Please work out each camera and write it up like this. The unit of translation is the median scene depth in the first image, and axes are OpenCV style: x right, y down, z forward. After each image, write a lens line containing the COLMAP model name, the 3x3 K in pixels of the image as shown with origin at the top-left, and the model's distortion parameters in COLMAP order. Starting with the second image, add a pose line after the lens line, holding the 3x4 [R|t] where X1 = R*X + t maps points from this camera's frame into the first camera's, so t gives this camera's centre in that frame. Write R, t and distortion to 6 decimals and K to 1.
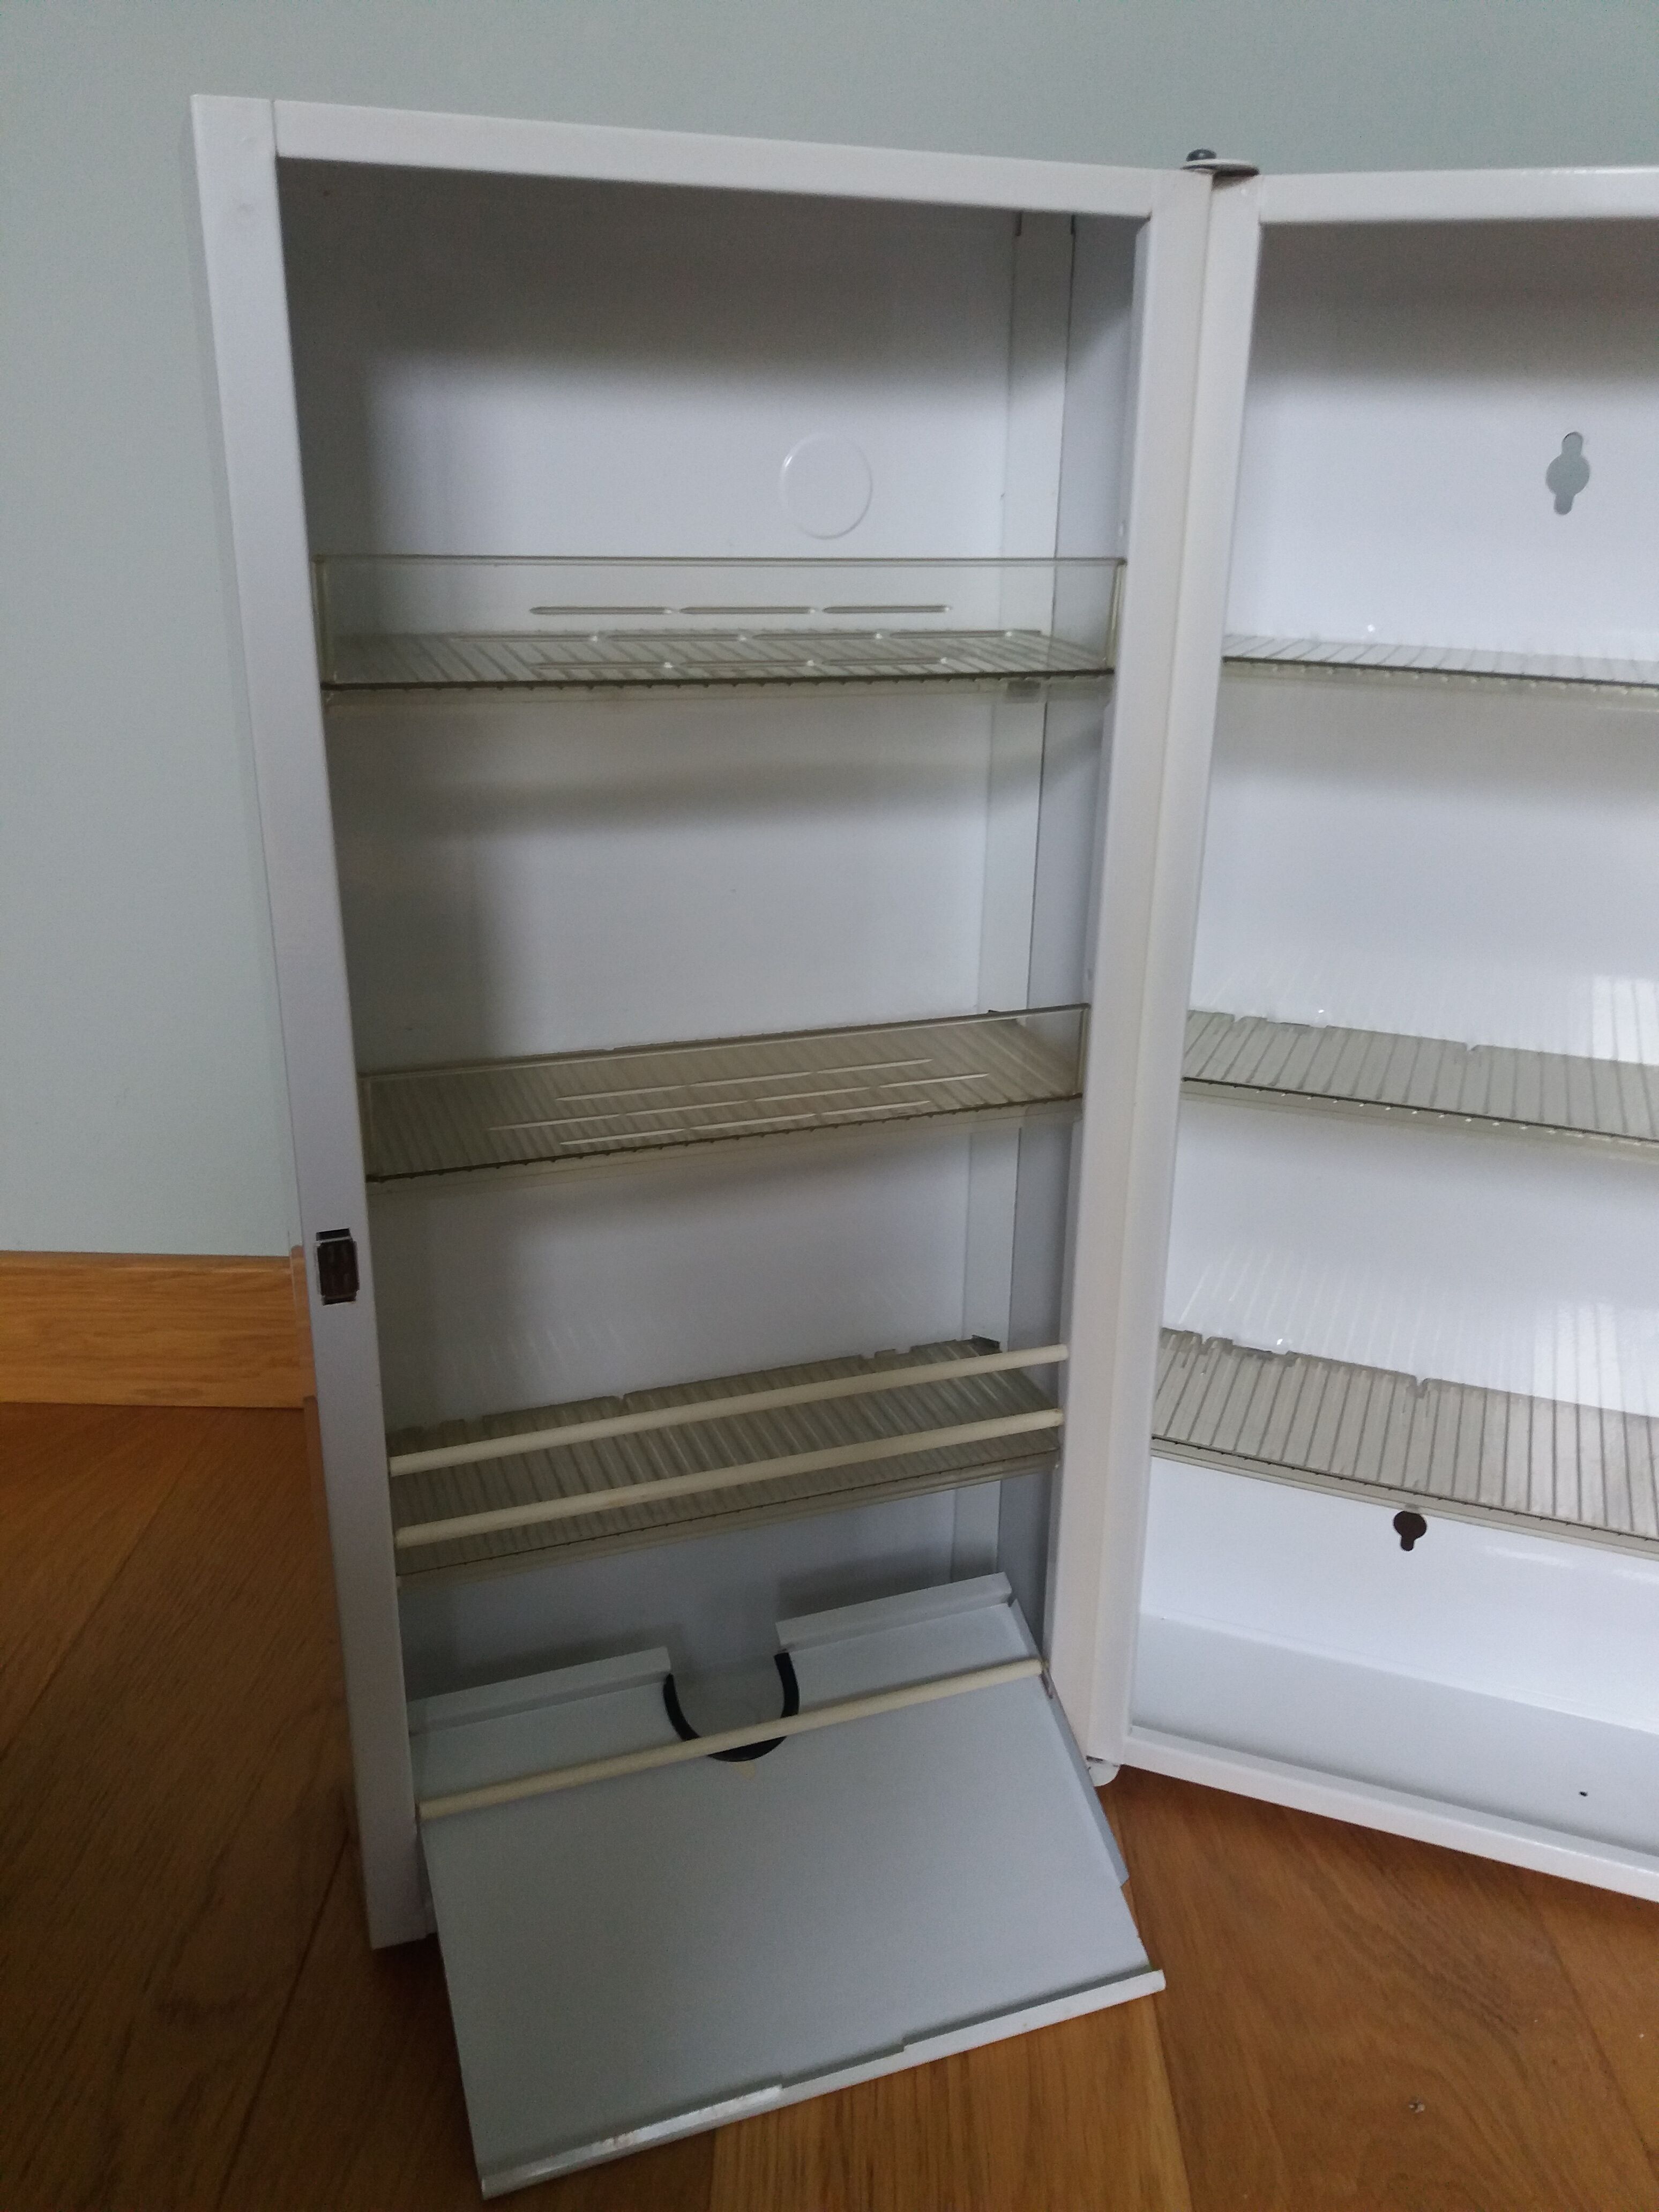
lens RADIAL K [[1800.0, 0, 755.0], [0, 1800.0, 1119.3], [0, 0, 1]] dist [0.003835, -0.009402]
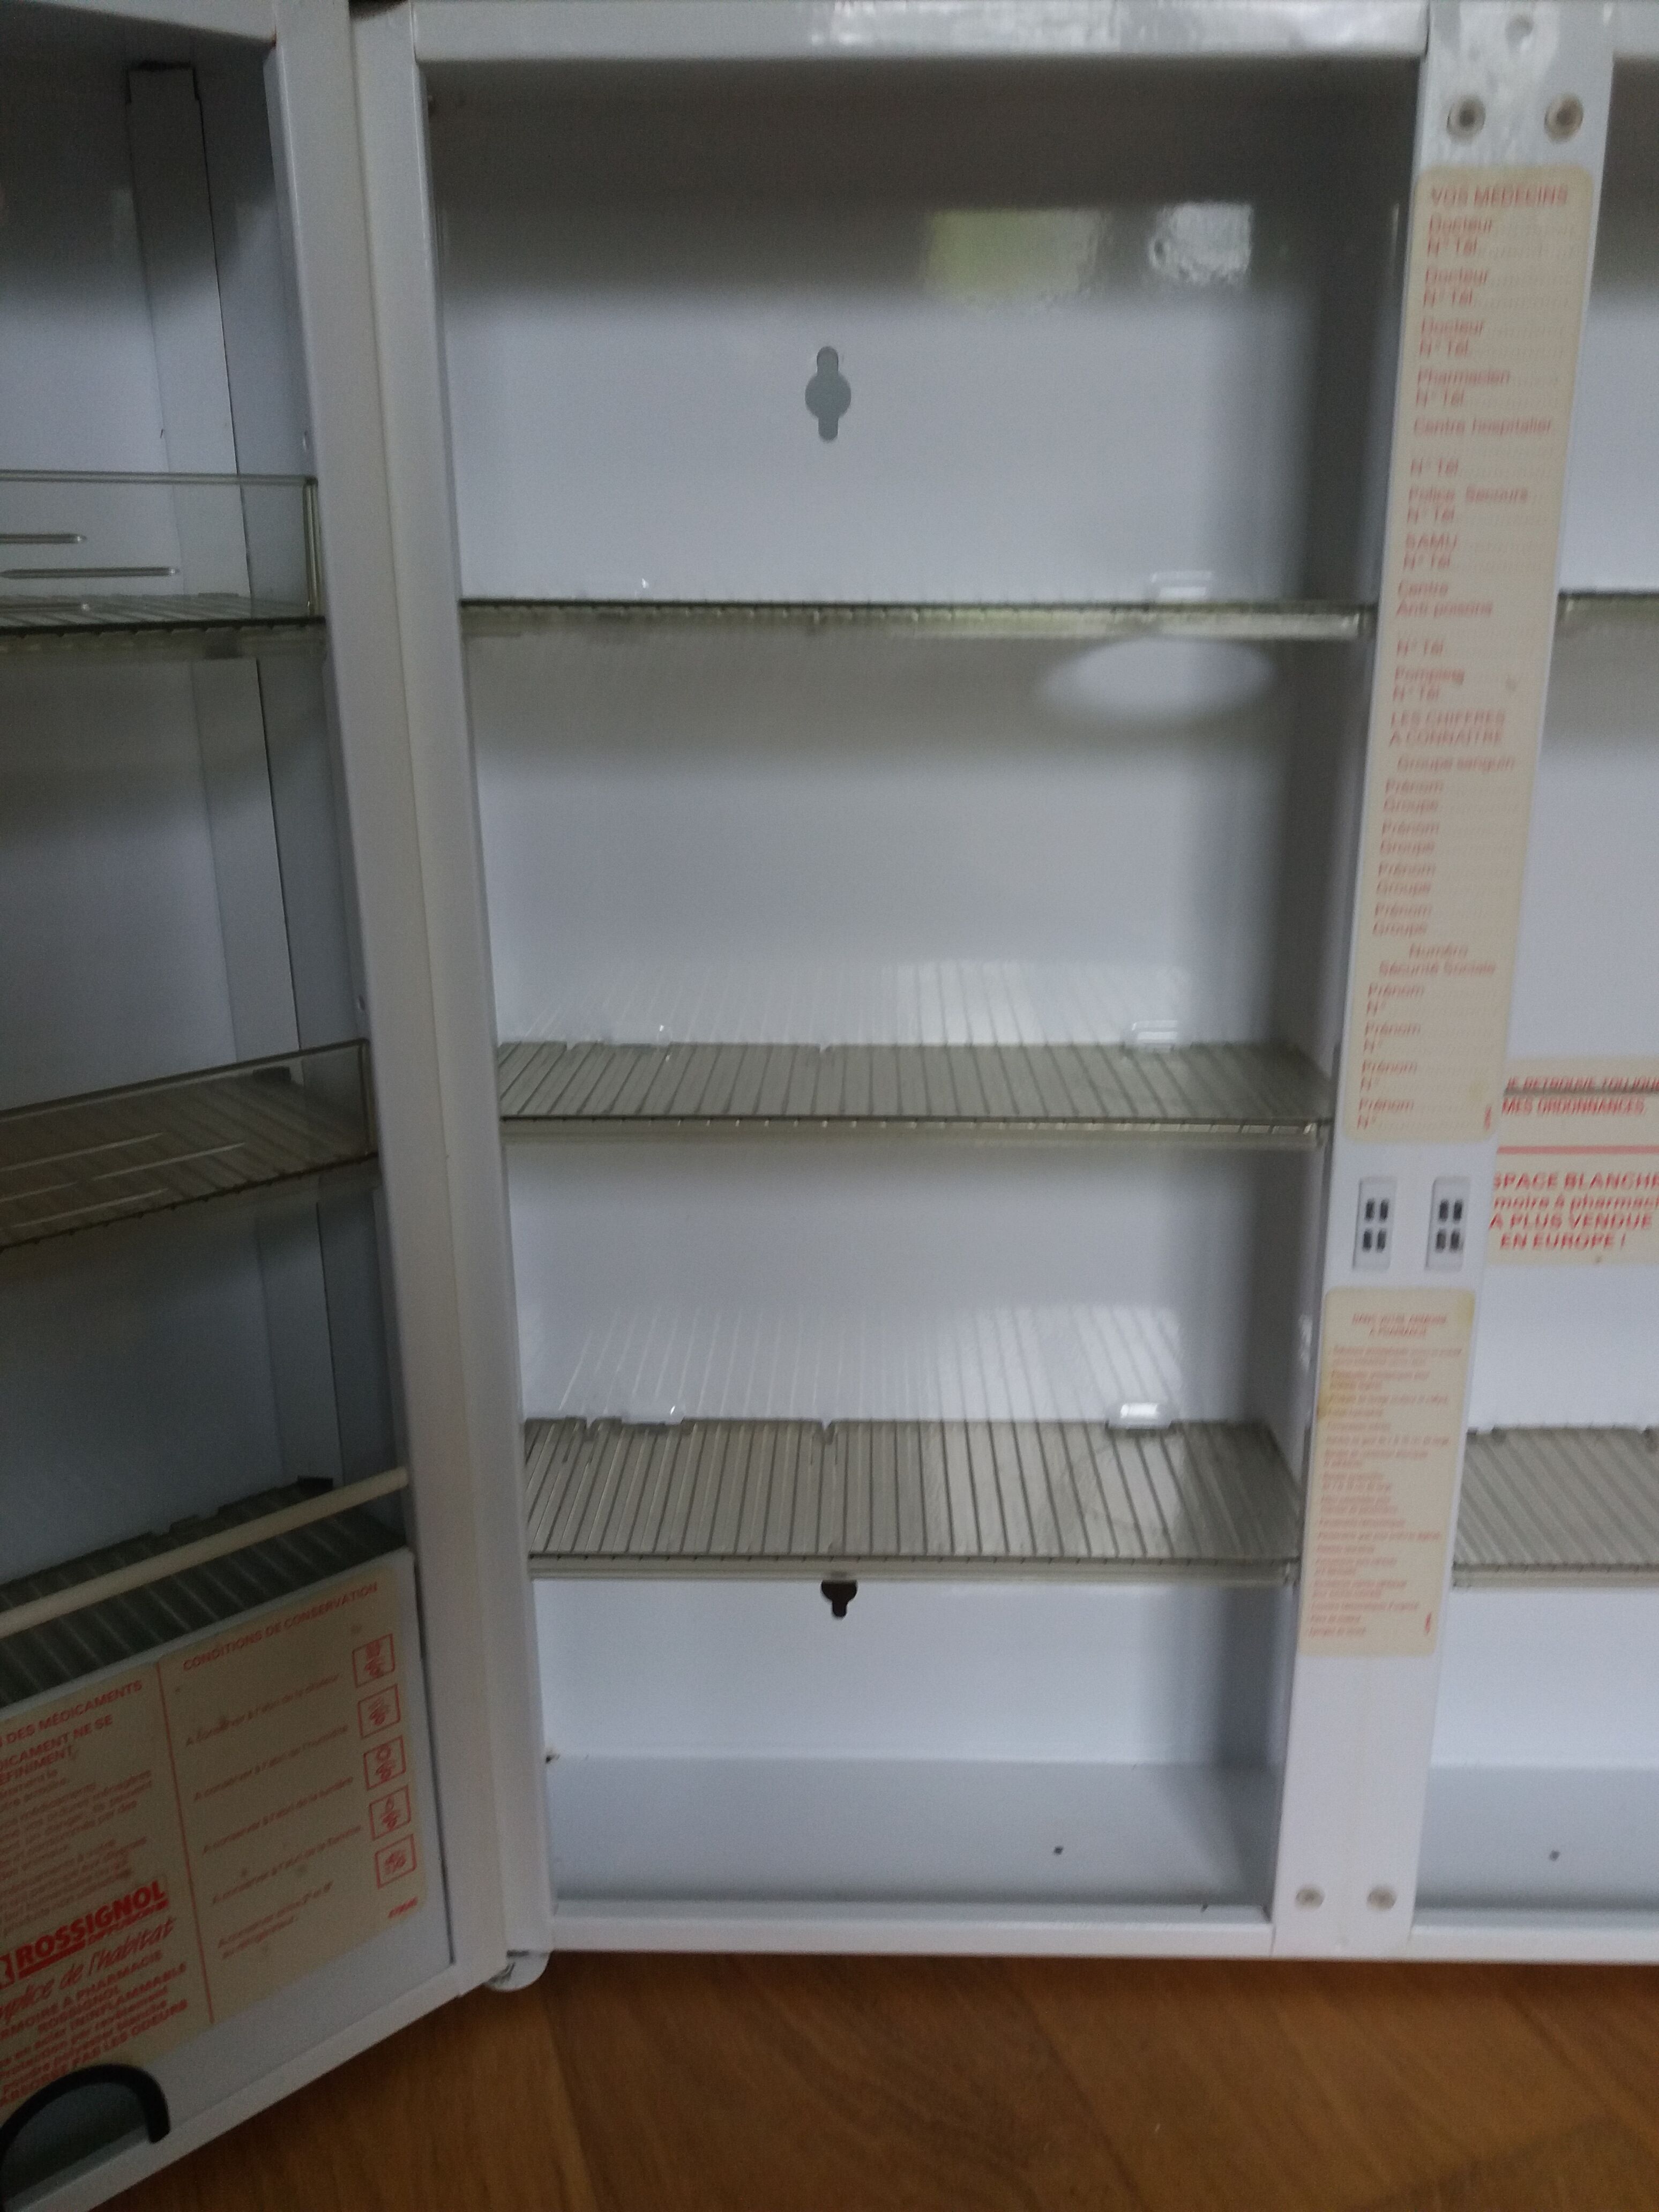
lens RADIAL K [[1798.4, 0, 829.5], [0, 1798.4, 1106.0], [0, 0, 1]] dist [0.039894, -0.039838]
pose [[0.930475, -0.124174, 0.344669, 0.089407], [0.143223, 0.989228, -0.030257, 0.017155], [-0.337199, 0.077518, 0.938237, 0.162175]]
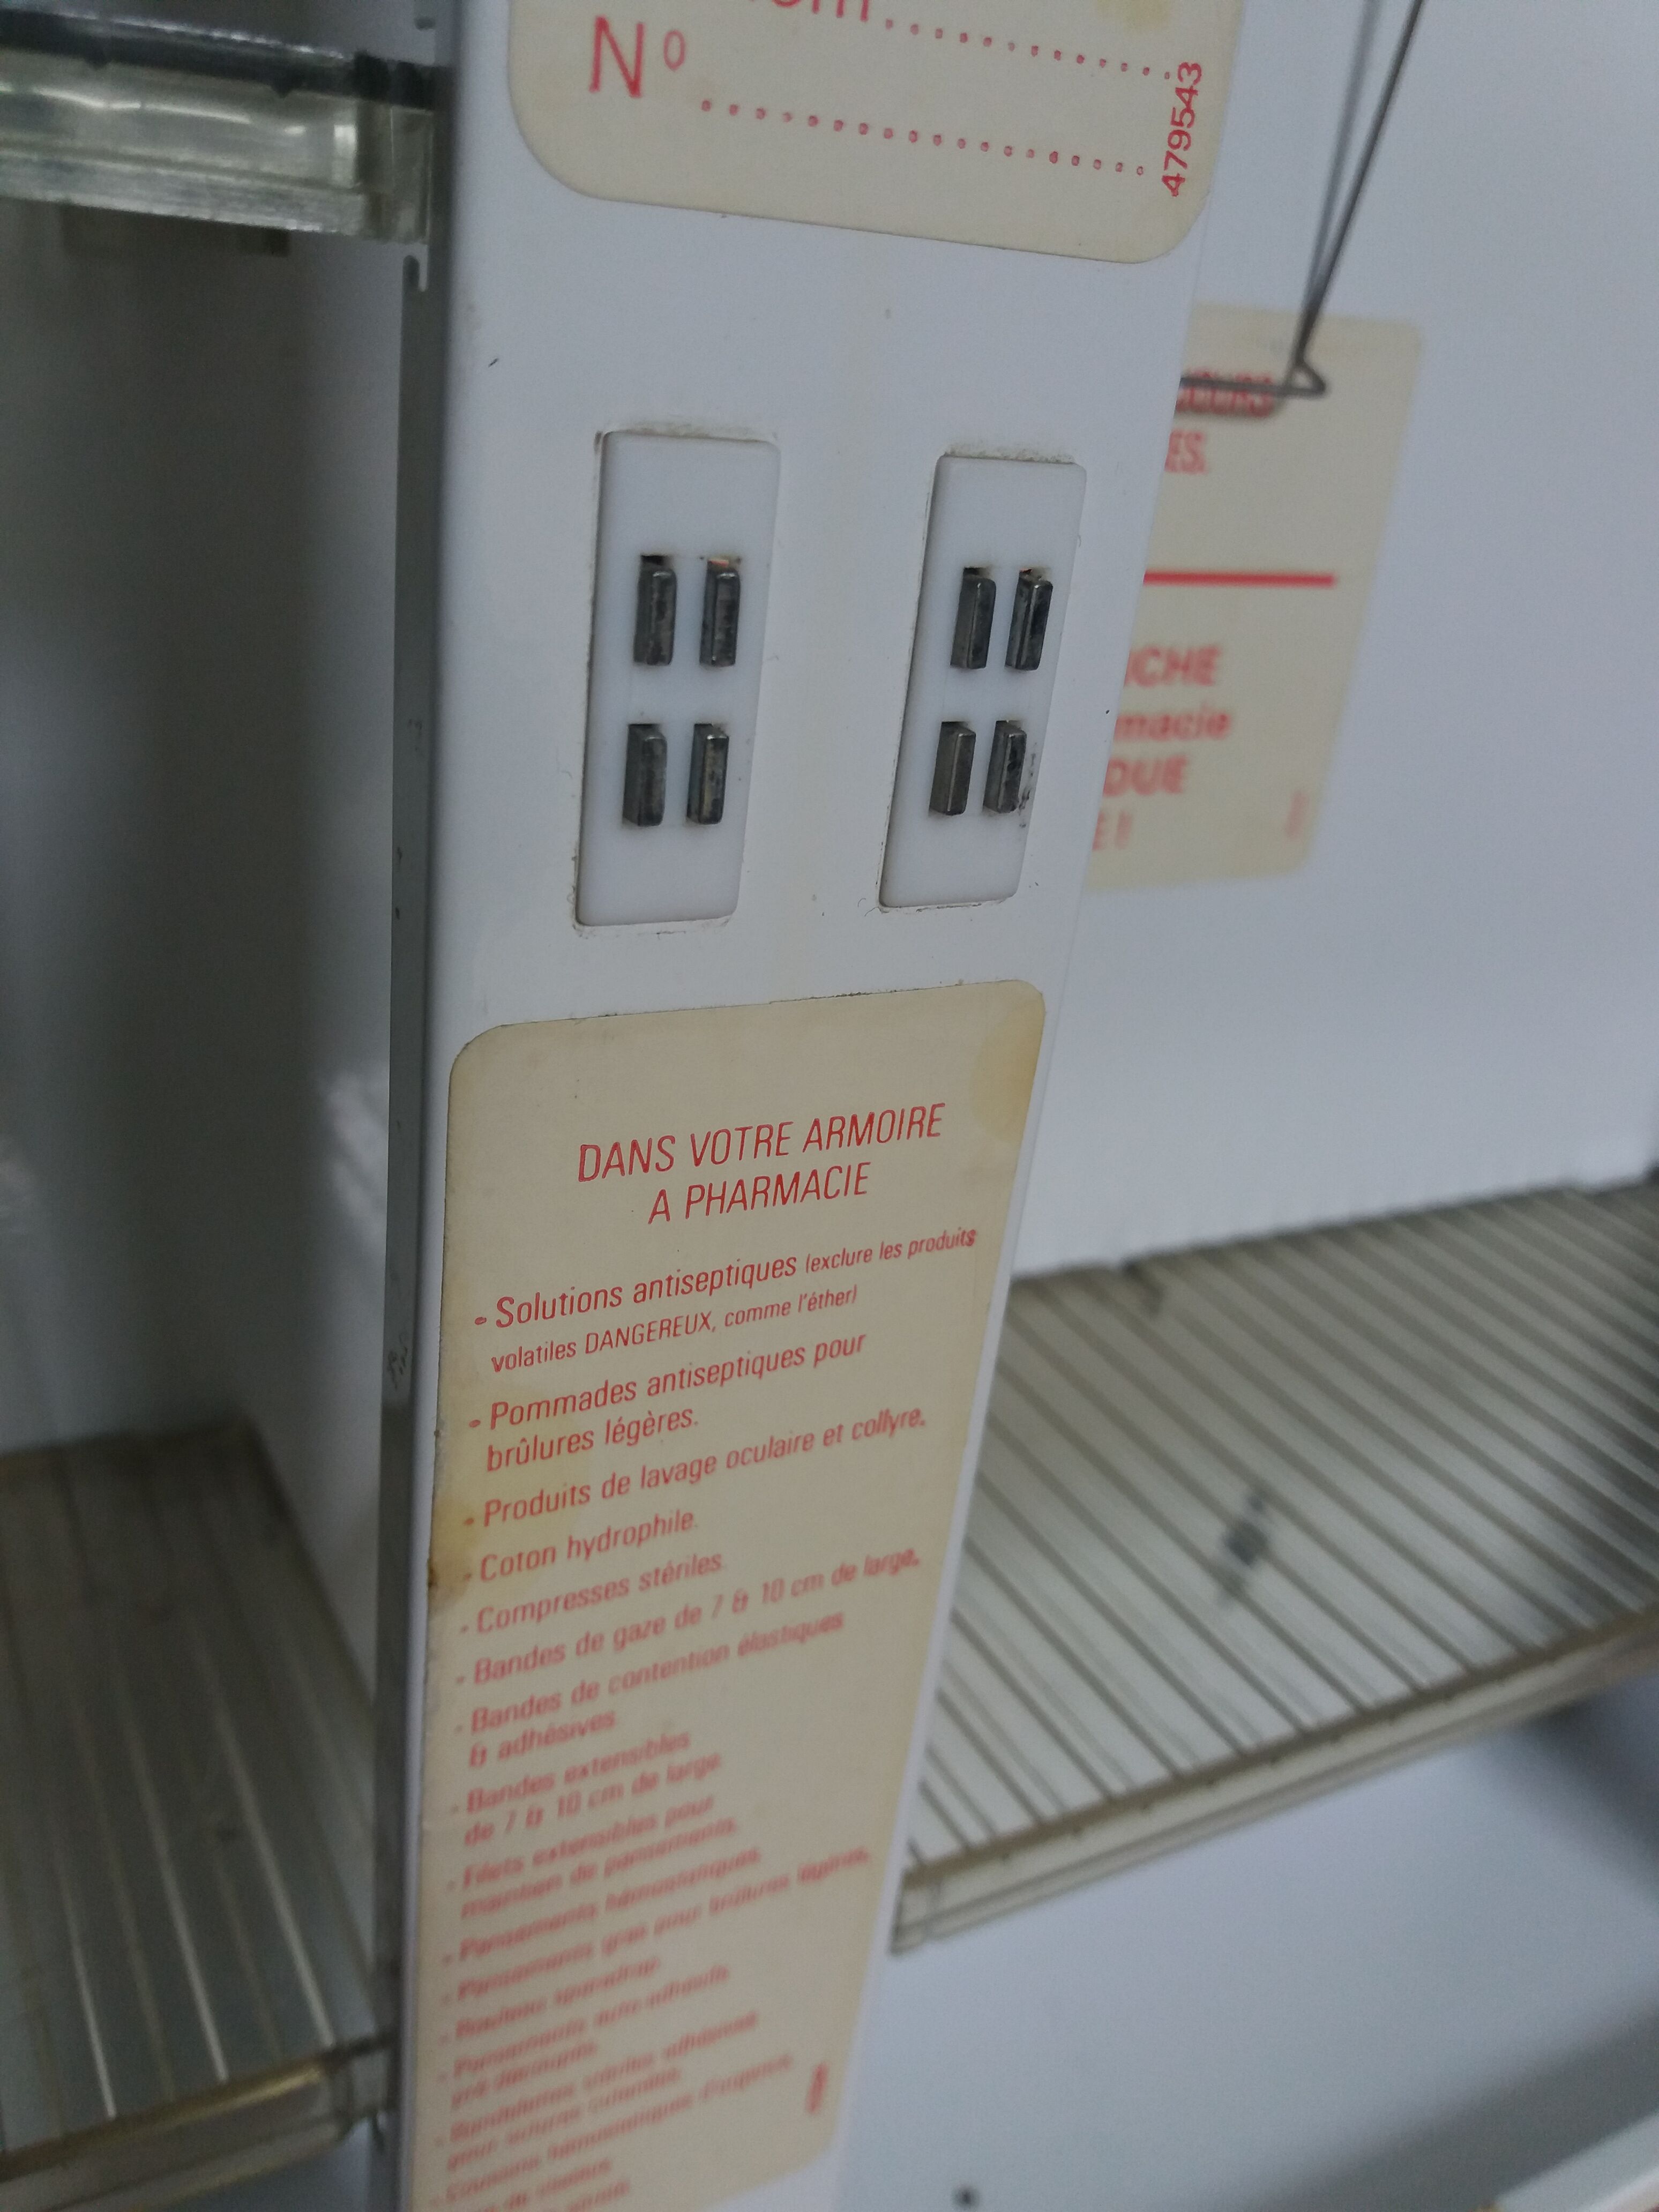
lens RADIAL K [[1860.6, 0, 829.5], [0, 1860.6, 1106.0], [0, 0, 1]] dist [0.104607, -0.364733]
pose [[0.625835, -0.270246, 0.731641, 0.437857], [0.162920, 0.962656, 0.216217, 0.076973], [-0.762750, -0.016117, 0.646492, 0.681639]]
